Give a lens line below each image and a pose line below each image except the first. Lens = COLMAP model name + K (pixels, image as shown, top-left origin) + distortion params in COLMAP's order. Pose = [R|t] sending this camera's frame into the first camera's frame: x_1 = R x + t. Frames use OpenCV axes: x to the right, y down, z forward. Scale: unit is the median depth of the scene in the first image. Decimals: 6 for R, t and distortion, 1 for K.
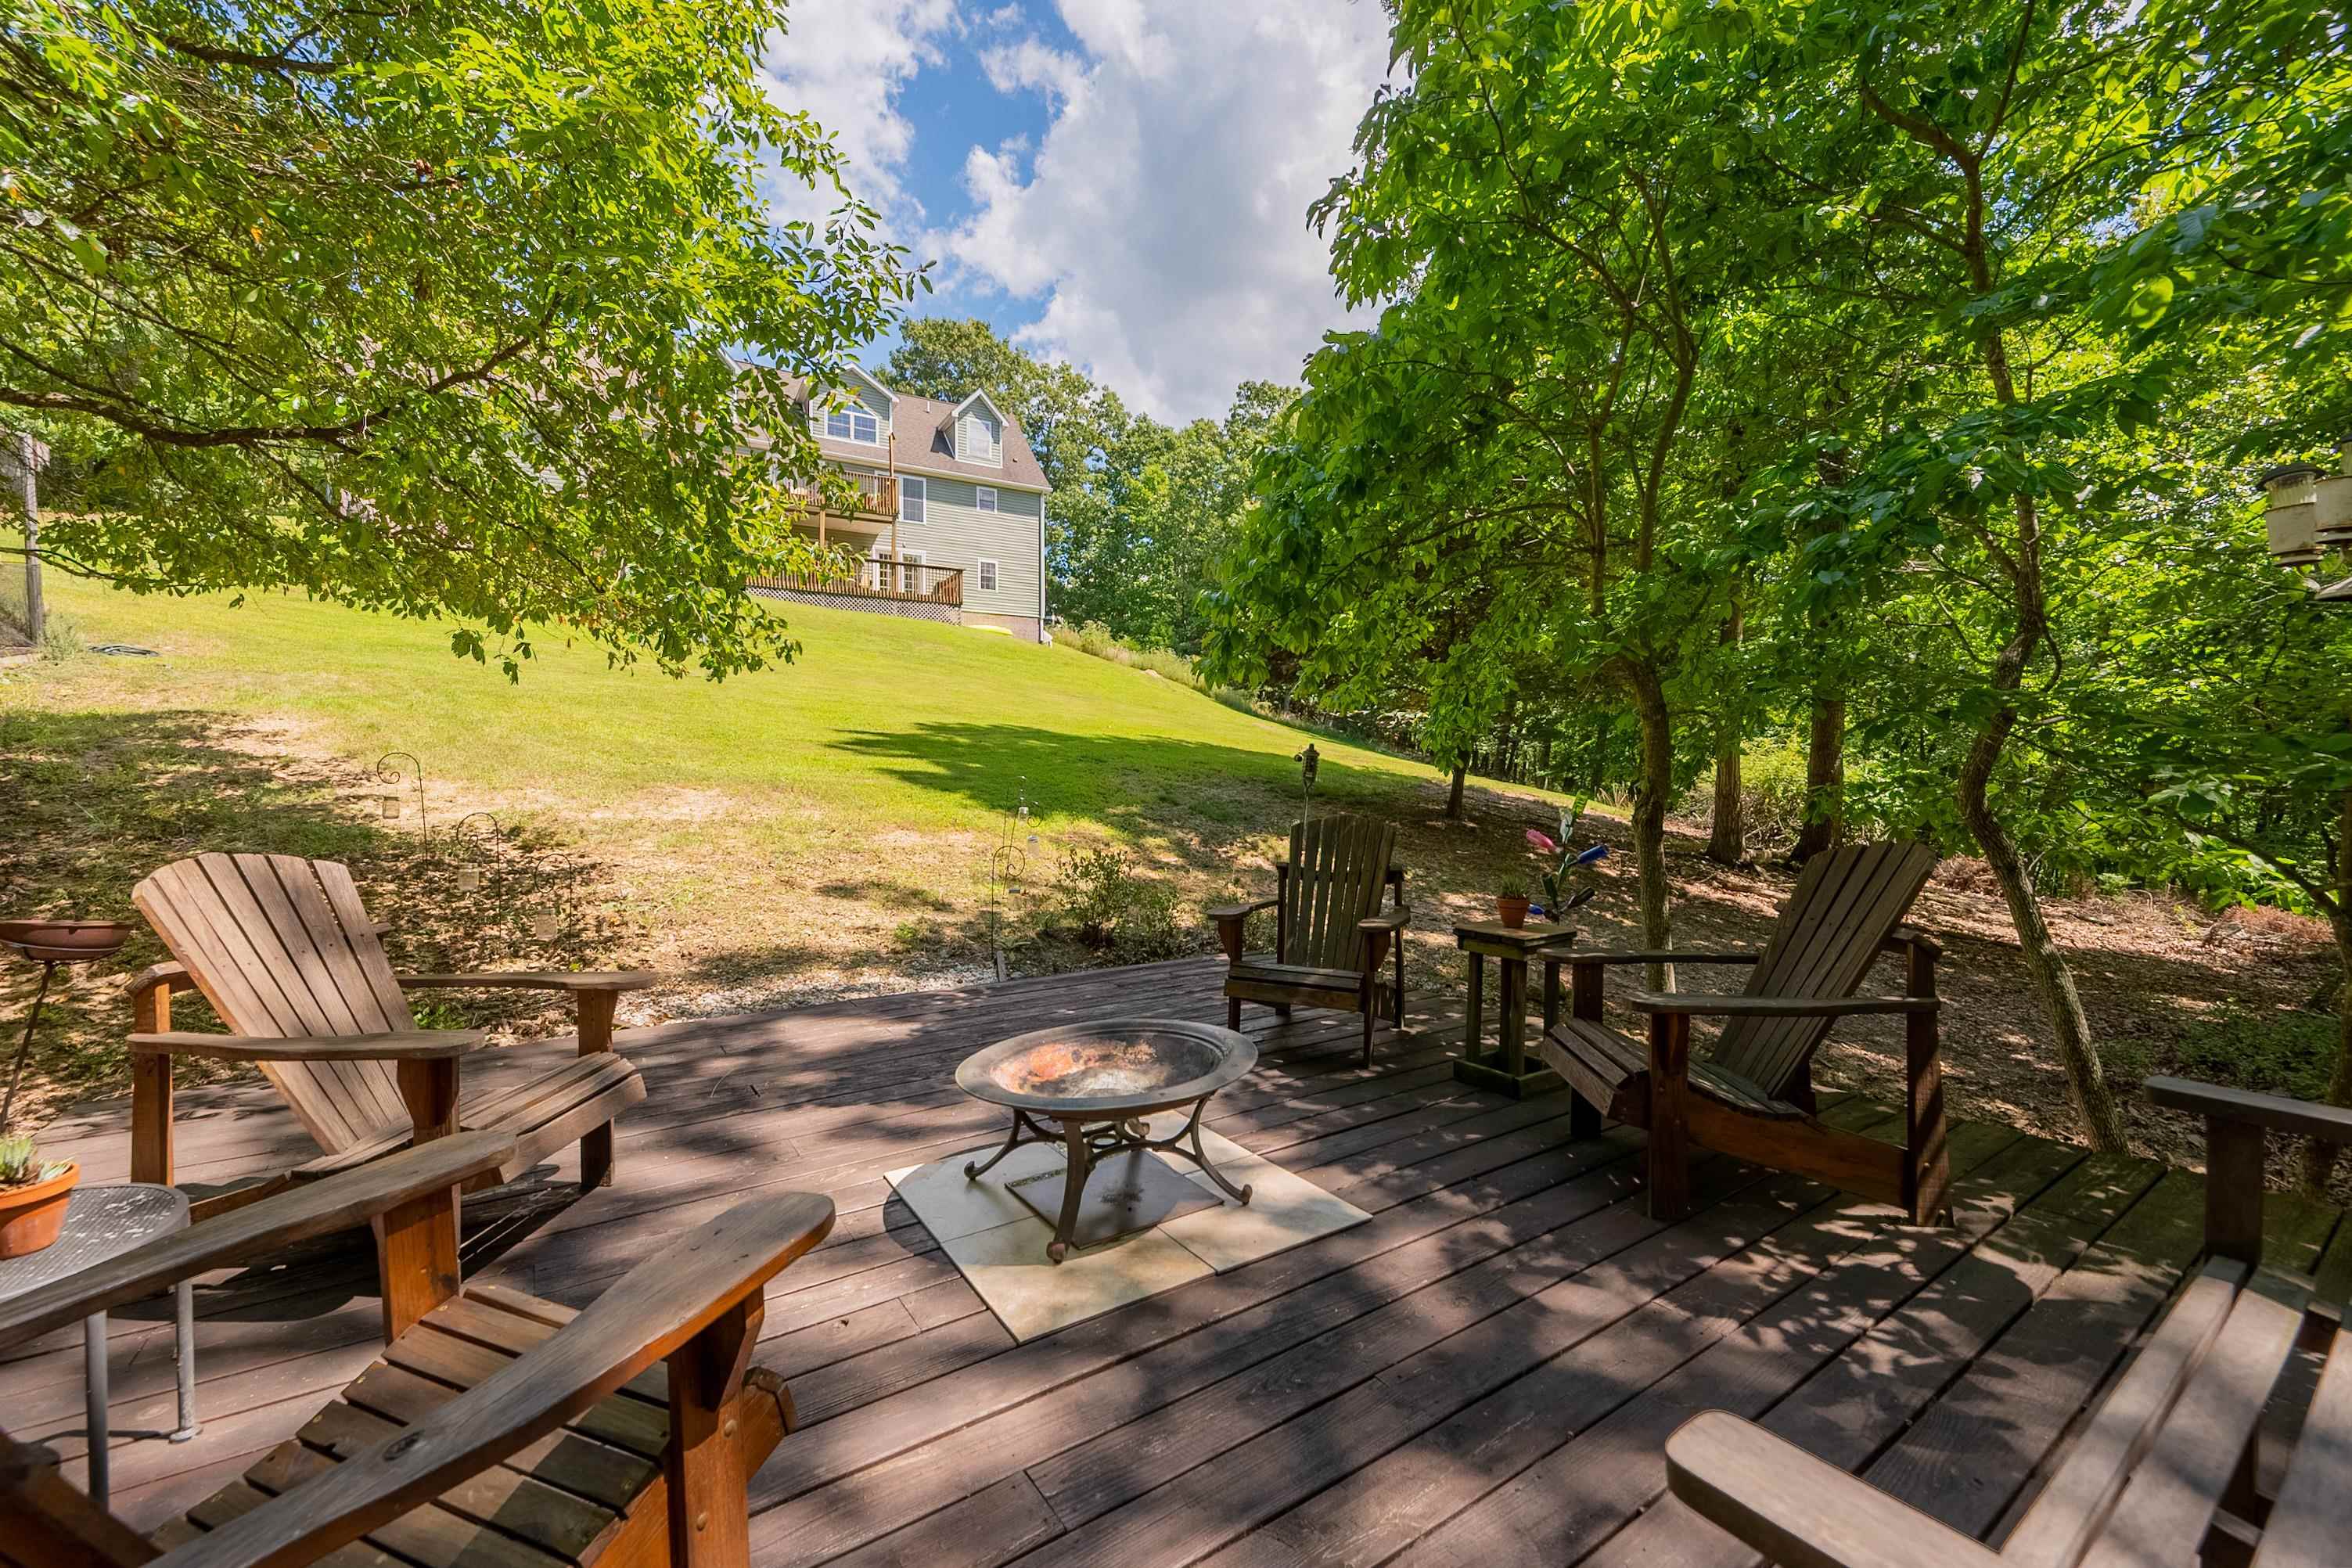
lens RADIAL K [[942.9, 0, 1182.9], [0, 942.9, 779.3], [0, 0, 1]] dist [-0.003426, -0.001232]
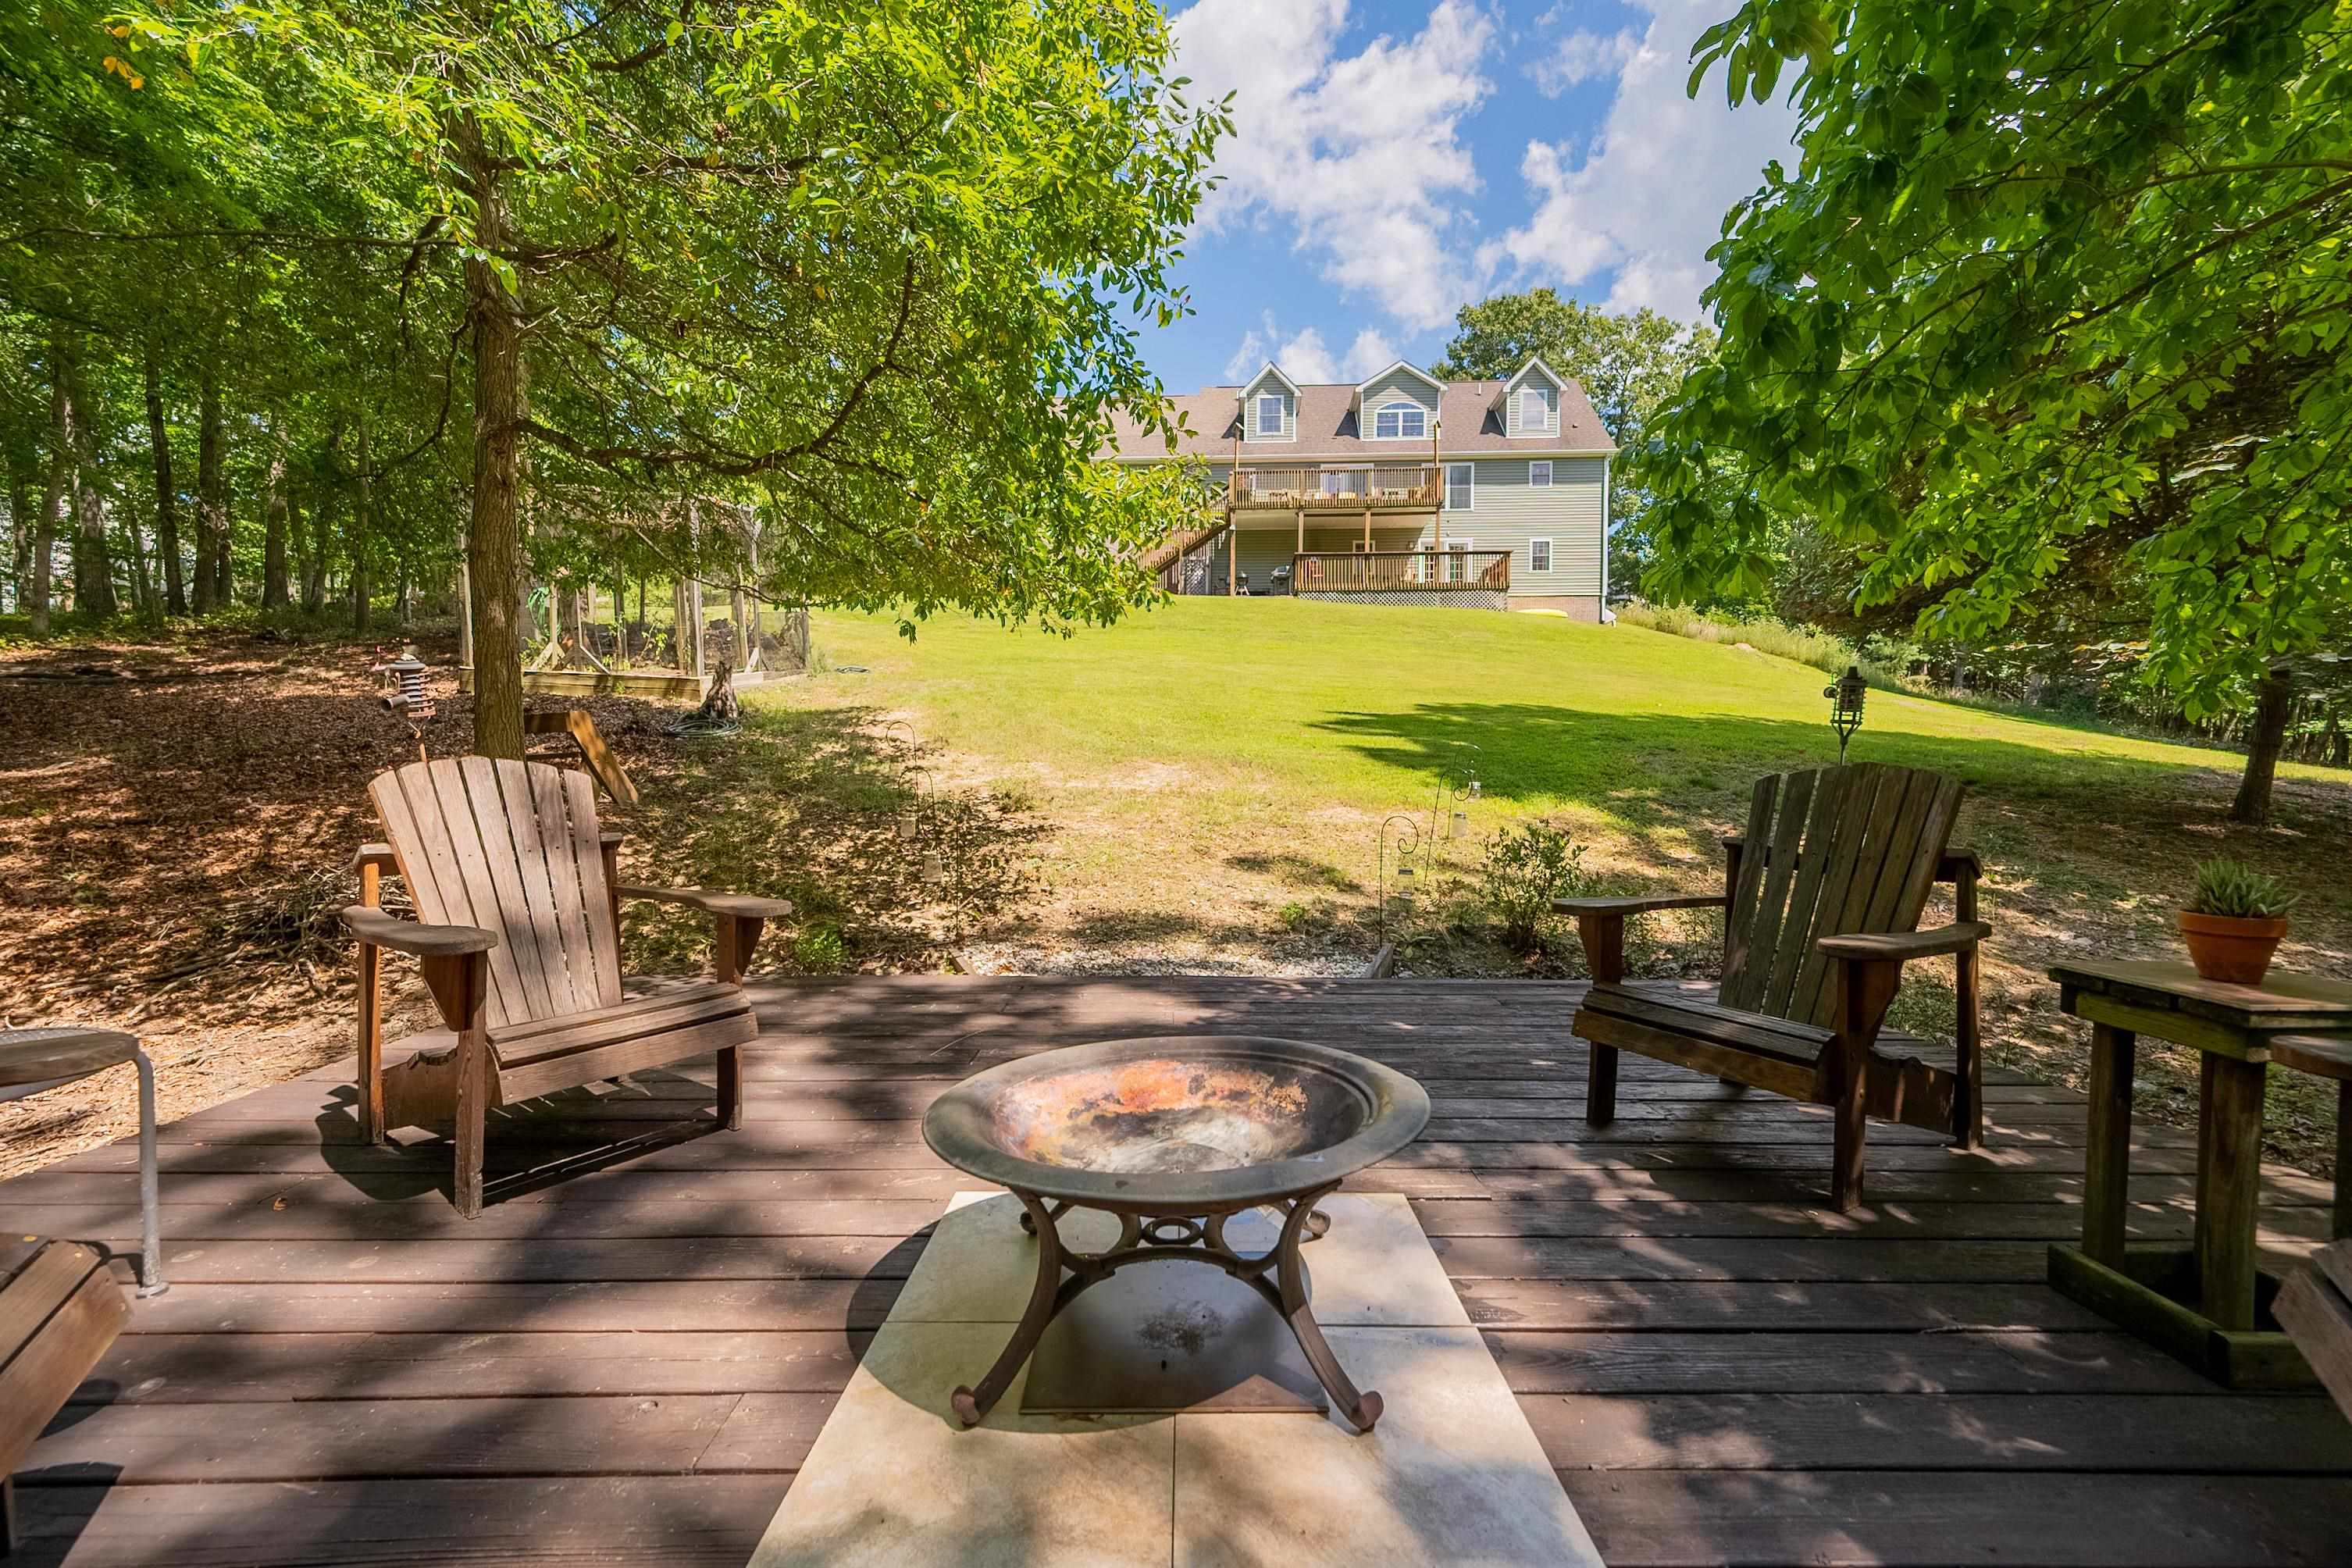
lens RADIAL K [[942.9, 0, 1162.8], [0, 942.9, 786.7], [0, 0, 1]] dist [-0.003426, -0.001232]
pose [[0.826363, 0.011684, -0.563016, 0.066672], [-0.006368, 0.999915, 0.011405, 0.023531], [0.563101, -0.005840, 0.826367, 0.130519]]
